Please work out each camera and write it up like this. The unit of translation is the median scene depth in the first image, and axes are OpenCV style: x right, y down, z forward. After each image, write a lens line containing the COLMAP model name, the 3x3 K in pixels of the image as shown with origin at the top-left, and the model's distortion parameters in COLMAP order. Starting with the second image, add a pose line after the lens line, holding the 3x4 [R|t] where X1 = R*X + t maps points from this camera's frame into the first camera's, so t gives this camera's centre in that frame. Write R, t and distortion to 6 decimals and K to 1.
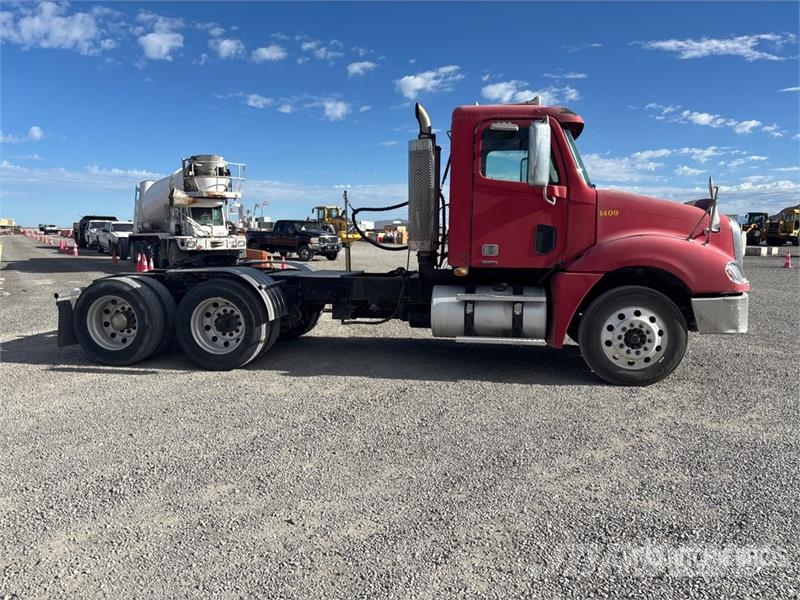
lens RADIAL K [[612.7, 0, 414.1], [0, 612.7, 295.5], [0, 0, 1]] dist [0.041745, -0.058173]
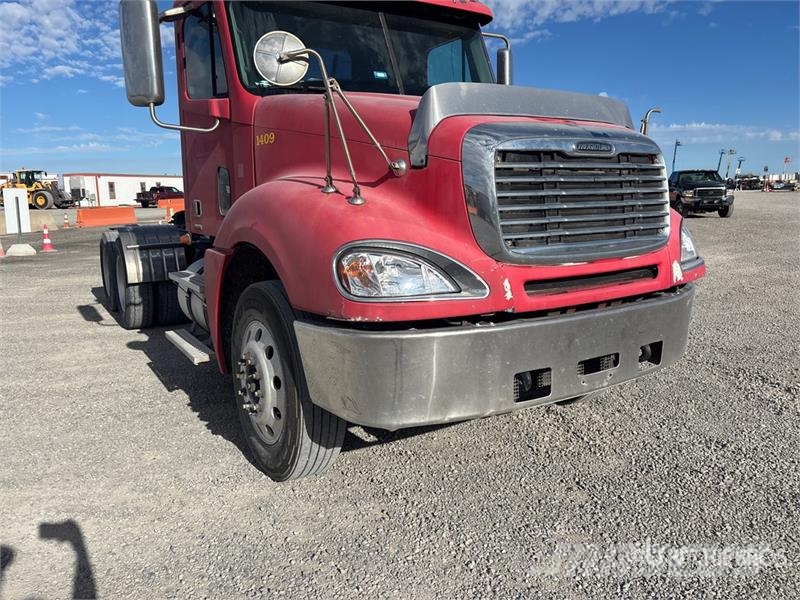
lens RADIAL K [[612.7, 0, 414.1], [0, 612.7, 295.5], [0, 0, 1]] dist [0.041745, -0.058173]
pose [[0.657726, 0.108142, -0.745454, 0.748204], [-0.055111, 0.993897, 0.095558, -0.054323], [0.751239, -0.021768, 0.659672, 0.690743]]
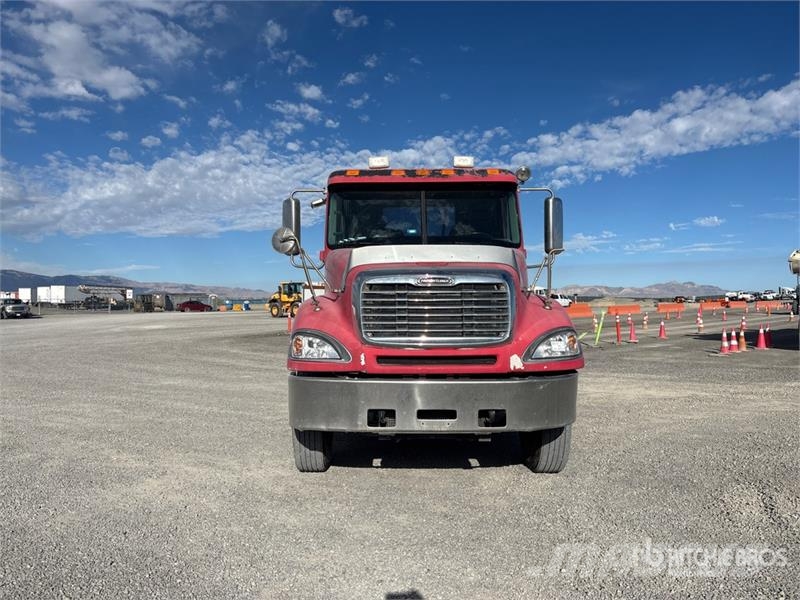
lens RADIAL K [[629.4, 0, 400.0], [0, 629.4, 300.0], [0, 0, 1]] dist [0.056447, -0.063905]
pose [[0.135401, -0.011919, -0.990719, 1.176900], [-0.096298, 0.995035, -0.025132, -0.075893], [0.986100, 0.098807, 0.133581, 0.910480]]
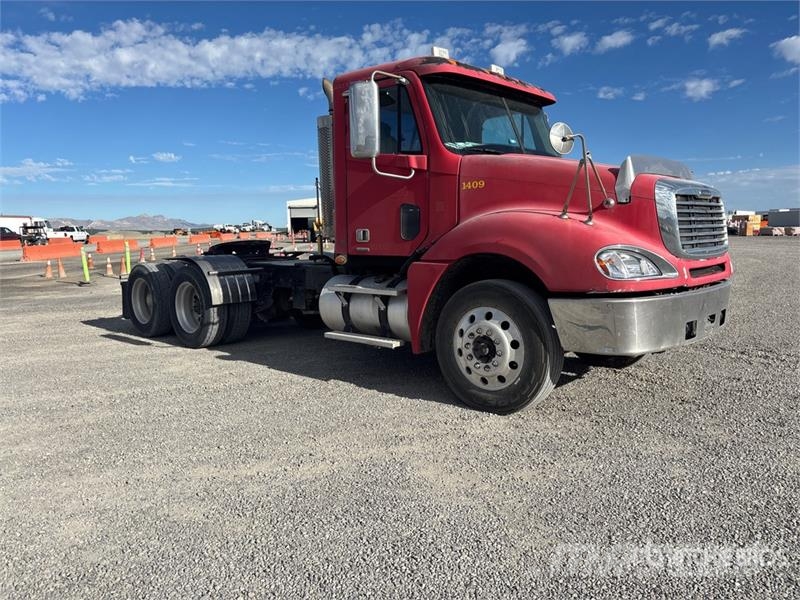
lens RADIAL K [[612.7, 0, 414.1], [0, 612.7, 295.5], [0, 0, 1]] dist [0.041745, -0.058173]
pose [[0.829946, 0.037813, -0.556560, 0.638822], [-0.034420, 0.999270, 0.016564, -0.004769], [0.556780, 0.005409, 0.830642, 0.294663]]
